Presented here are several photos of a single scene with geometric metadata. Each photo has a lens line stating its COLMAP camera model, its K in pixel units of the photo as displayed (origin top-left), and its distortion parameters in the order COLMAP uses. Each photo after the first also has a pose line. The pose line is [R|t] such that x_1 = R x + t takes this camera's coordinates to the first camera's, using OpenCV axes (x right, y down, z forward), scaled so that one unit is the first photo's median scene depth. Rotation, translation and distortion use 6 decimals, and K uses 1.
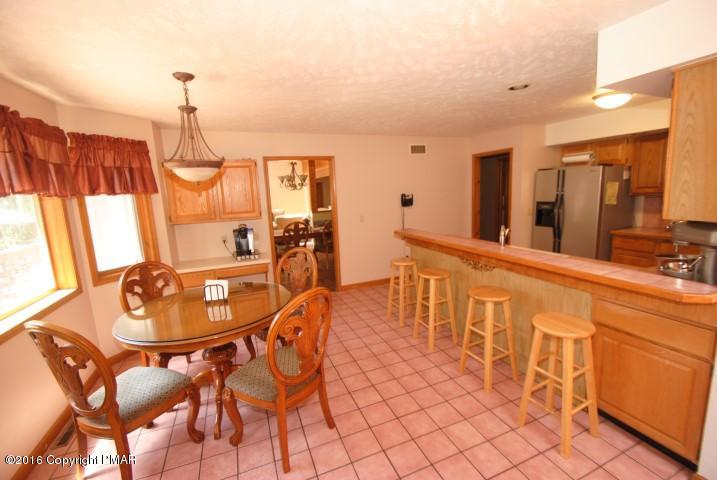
lens RADIAL K [[316.0, 0, 362.6], [0, 316.0, 240.4], [0, 0, 1]] dist [-0.001961, -0.001150]
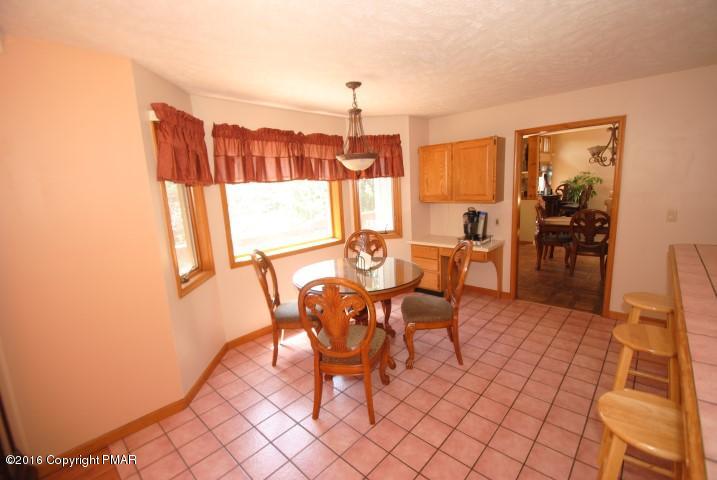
lens RADIAL K [[316.0, 0, 362.6], [0, 316.0, 240.4], [0, 0, 1]] dist [-0.001961, -0.001150]
pose [[0.415516, 0.181571, -0.891279, 0.495932], [-0.106845, 0.982833, 0.150411, -0.084493], [0.903289, 0.032731, 0.427783, 0.396573]]
